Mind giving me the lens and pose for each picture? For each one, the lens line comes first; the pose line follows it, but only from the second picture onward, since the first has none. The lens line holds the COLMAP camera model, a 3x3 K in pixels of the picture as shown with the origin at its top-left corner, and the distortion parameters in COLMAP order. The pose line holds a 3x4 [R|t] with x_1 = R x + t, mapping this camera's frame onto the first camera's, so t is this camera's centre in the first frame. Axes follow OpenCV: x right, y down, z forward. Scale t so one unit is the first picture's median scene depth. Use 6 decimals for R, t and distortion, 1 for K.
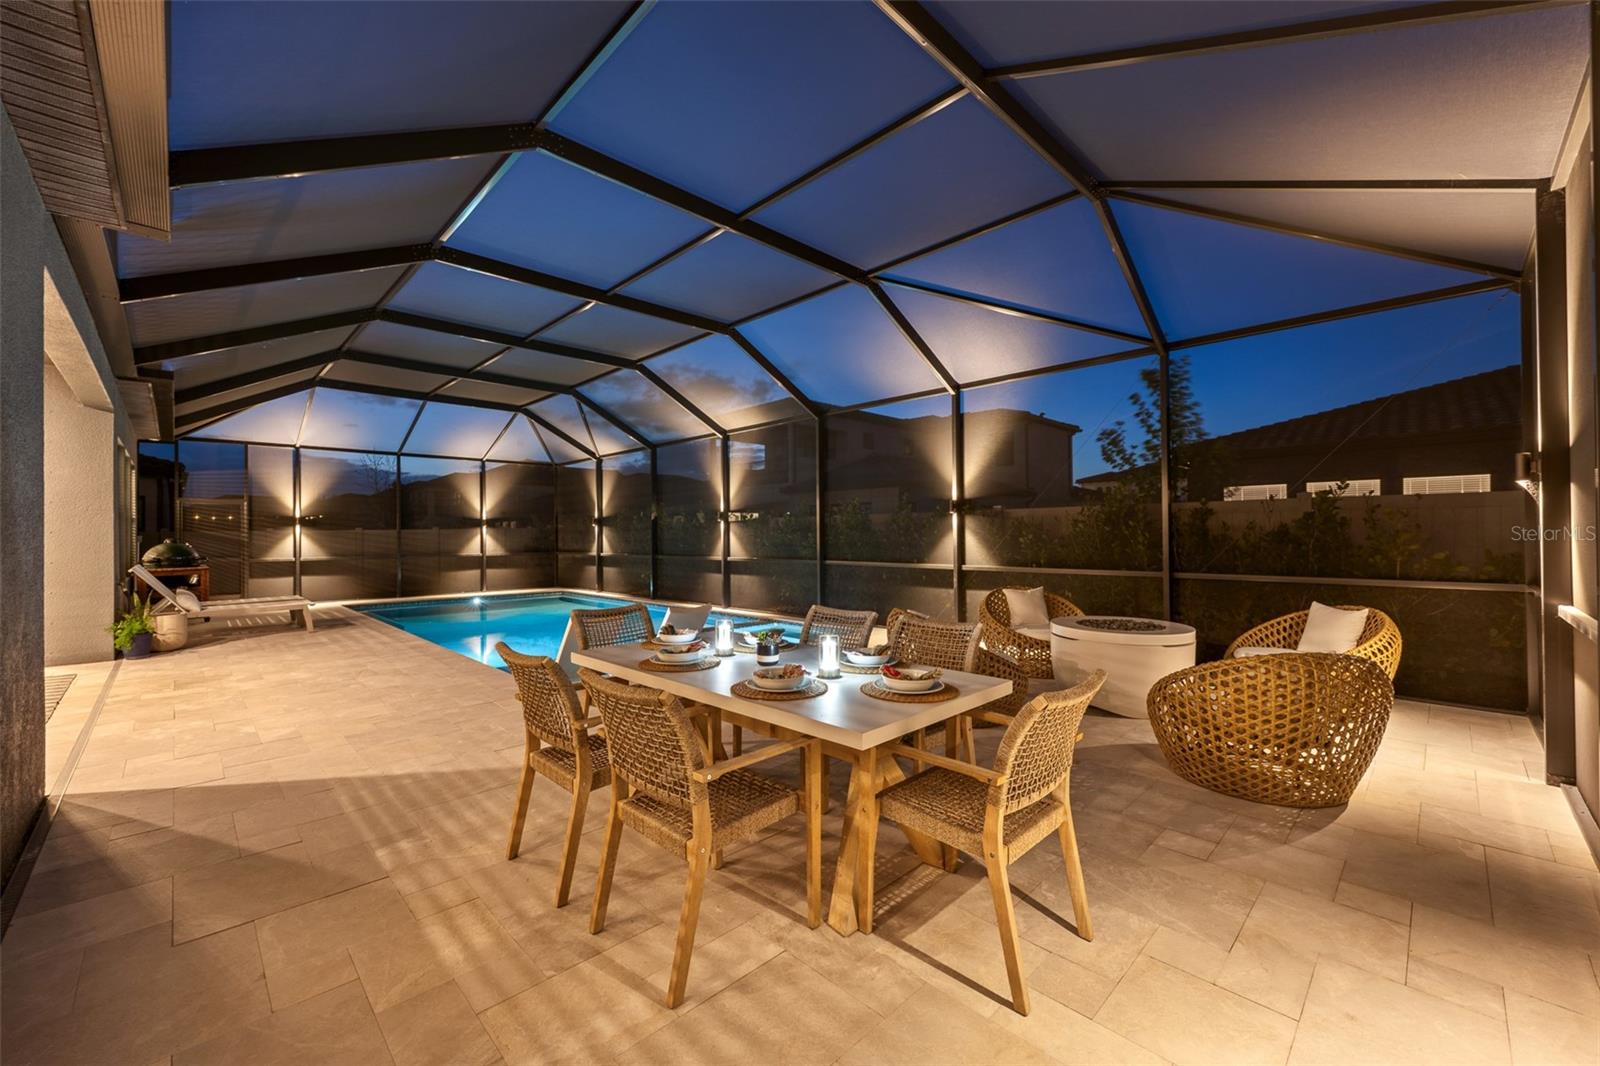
lens RADIAL K [[638.4, 0, 802.9], [0, 638.4, 528.6], [0, 0, 1]] dist [-0.000048, -0.000404]
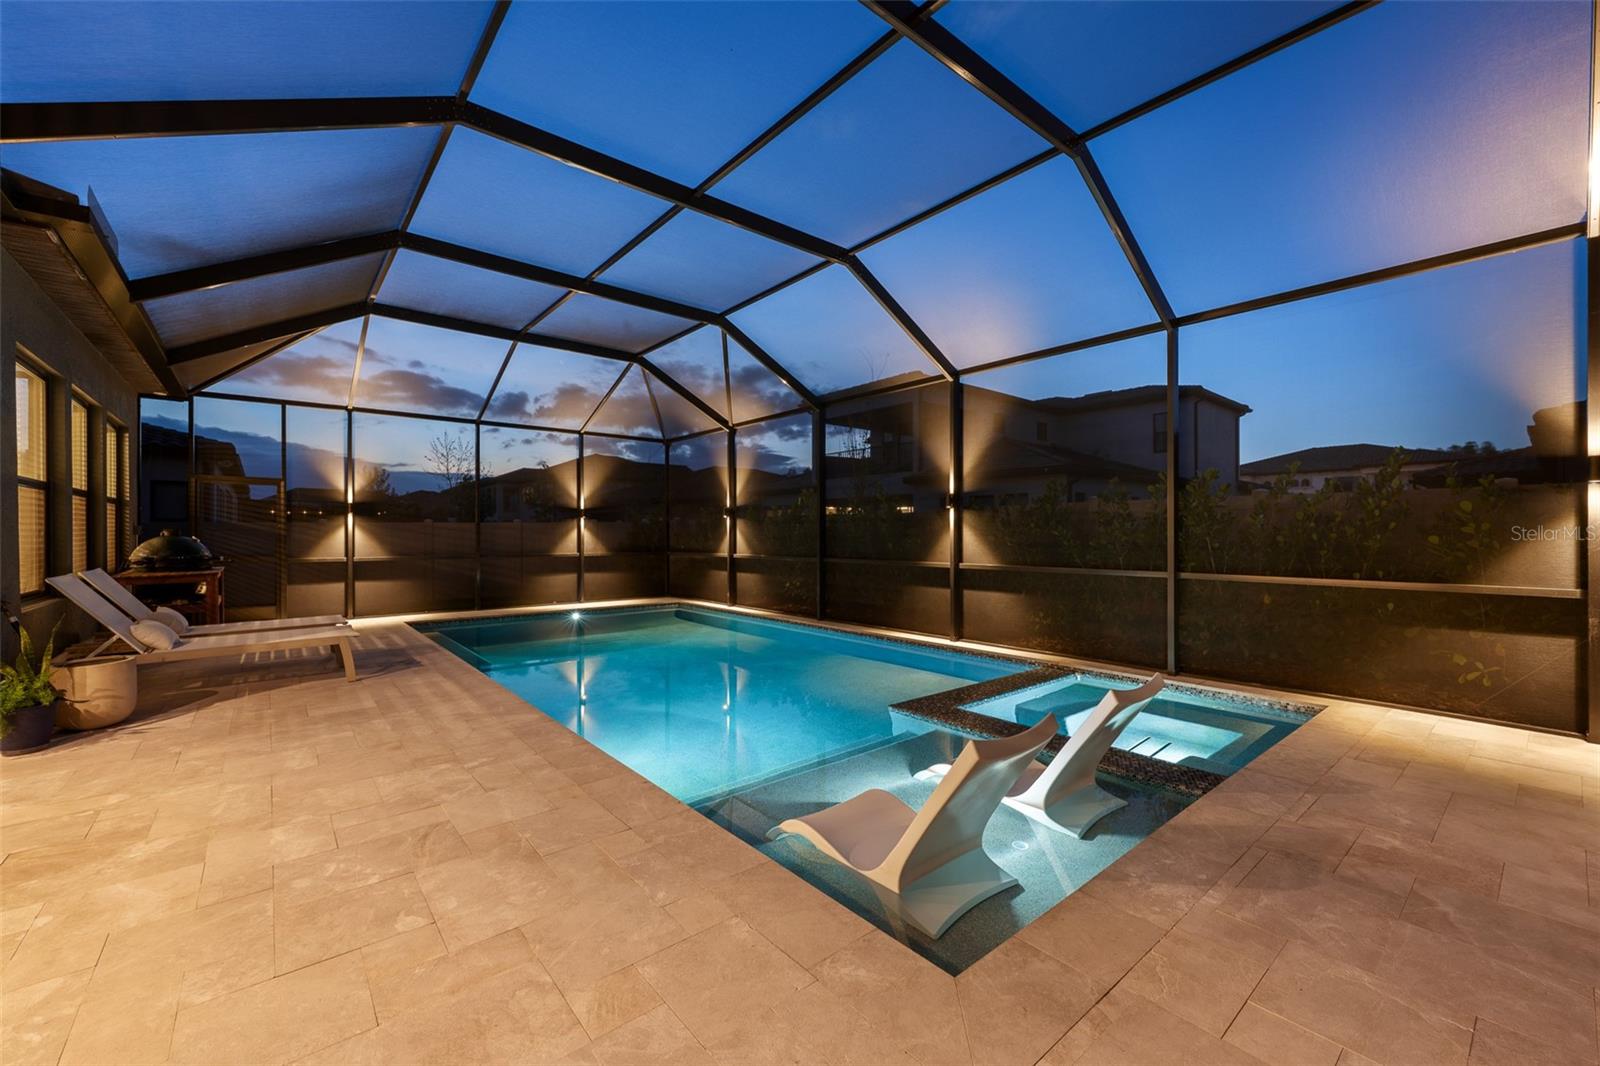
lens RADIAL K [[638.4, 0, 803.8], [0, 638.4, 533.2], [0, 0, 1]] dist [-0.000048, -0.000404]
pose [[0.996918, 0.006432, -0.078183, -0.197600], [-0.005783, 0.999947, 0.008523, 0.007878], [0.078234, -0.008044, 0.996903, 0.288241]]
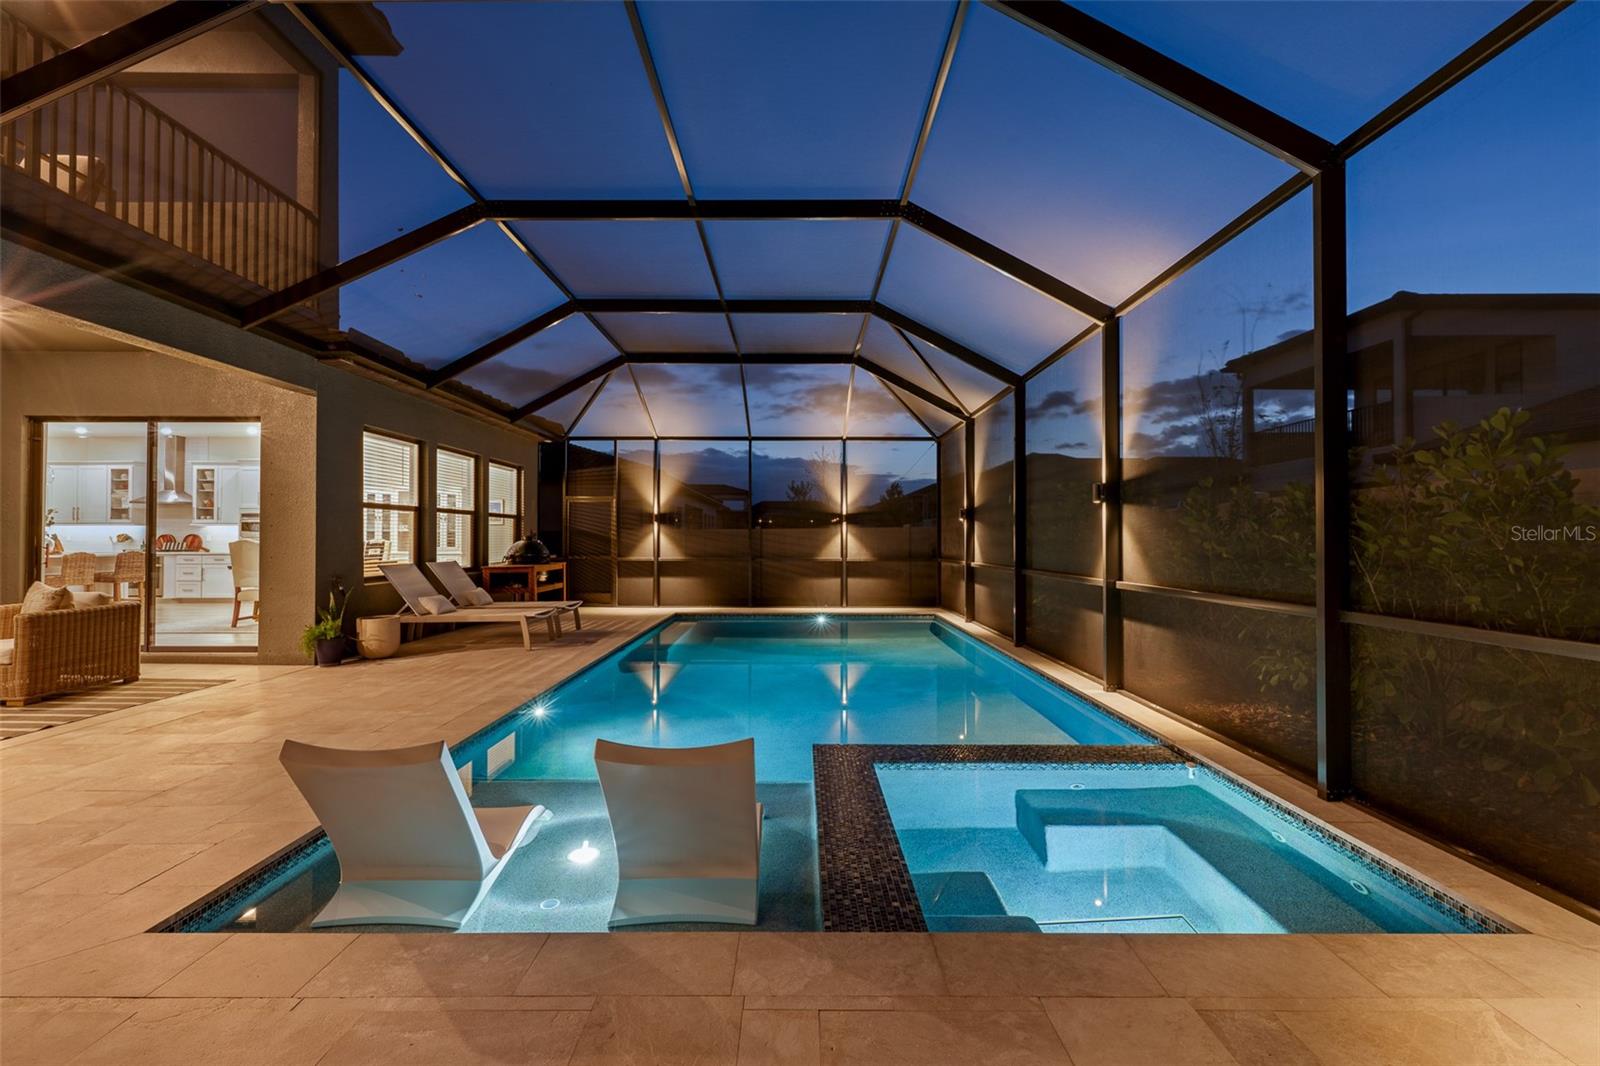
lens RADIAL K [[689.5, 0, 801.3], [0, 689.5, 527.9], [0, 0, 1]] dist [0.000656, 0.000671]
pose [[0.713427, -0.003845, -0.700719, 0.062239], [0.001137, 0.999990, -0.004329, 0.006913], [0.700729, 0.002292, 0.713424, 0.421969]]
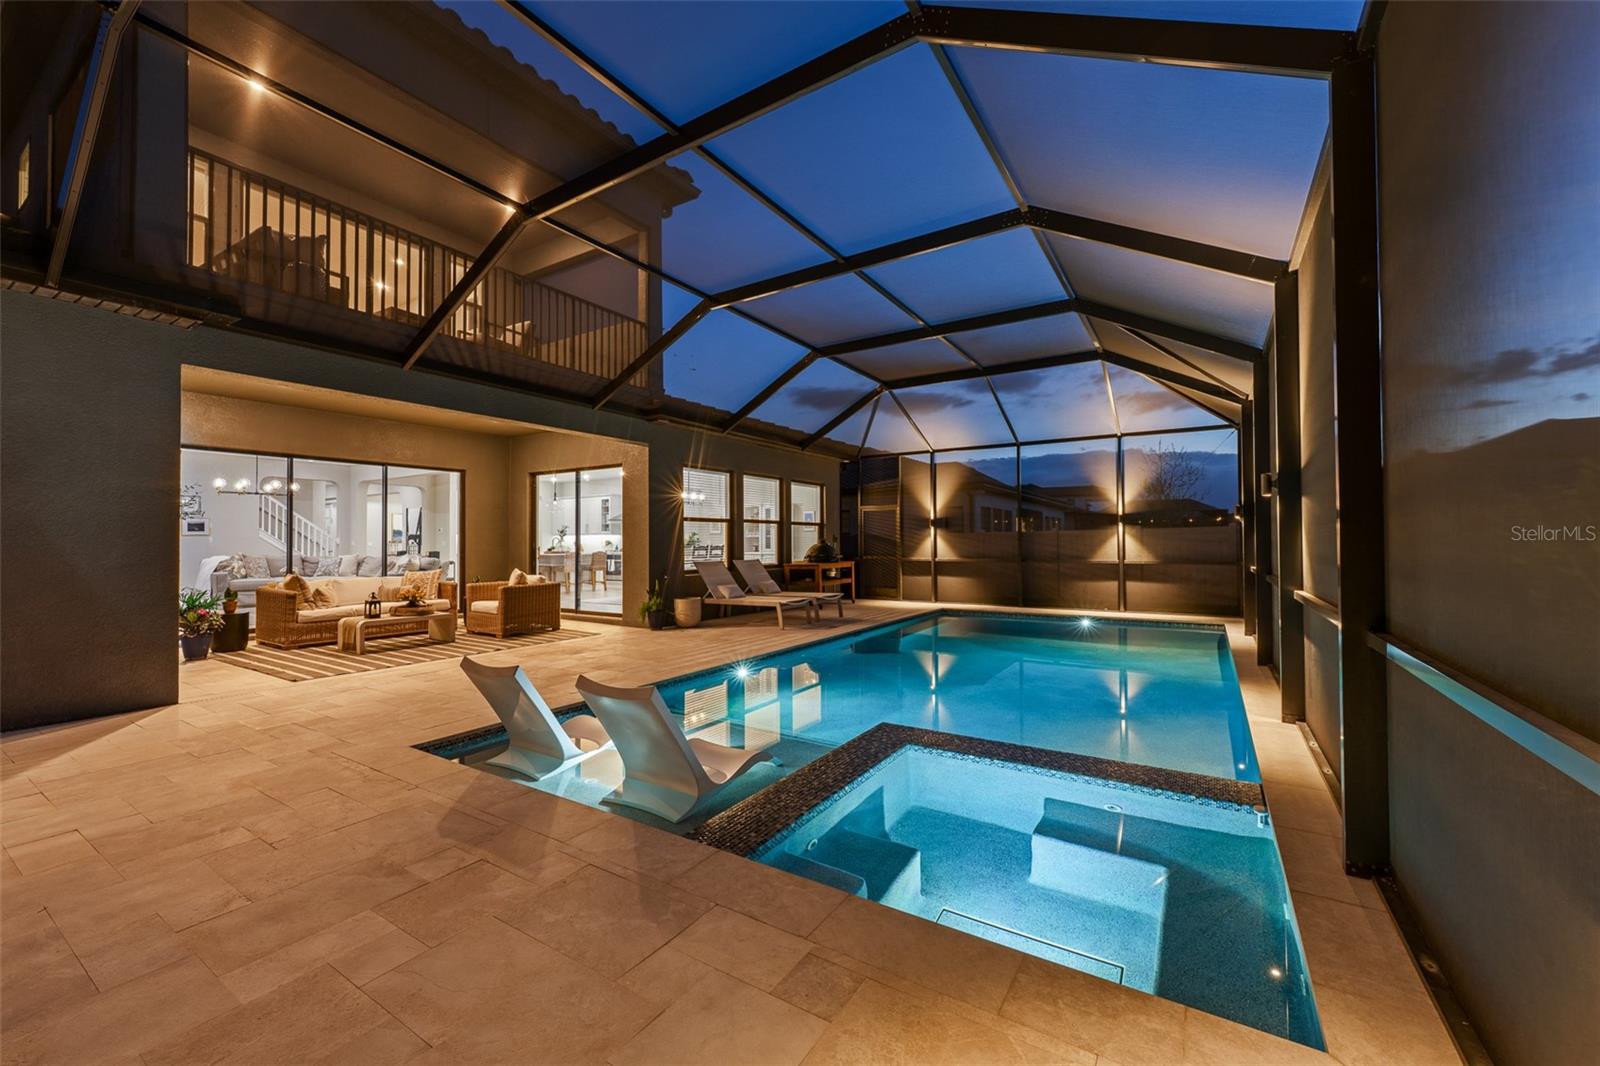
lens RADIAL K [[638.4, 0, 797.5], [0, 638.4, 530.3], [0, 0, 1]] dist [-0.000048, -0.000404]
pose [[0.216179, -0.012354, -0.976275, 0.169927], [0.014050, 0.999856, -0.009542, 0.007148], [0.976253, -0.011654, 0.216322, 0.548497]]
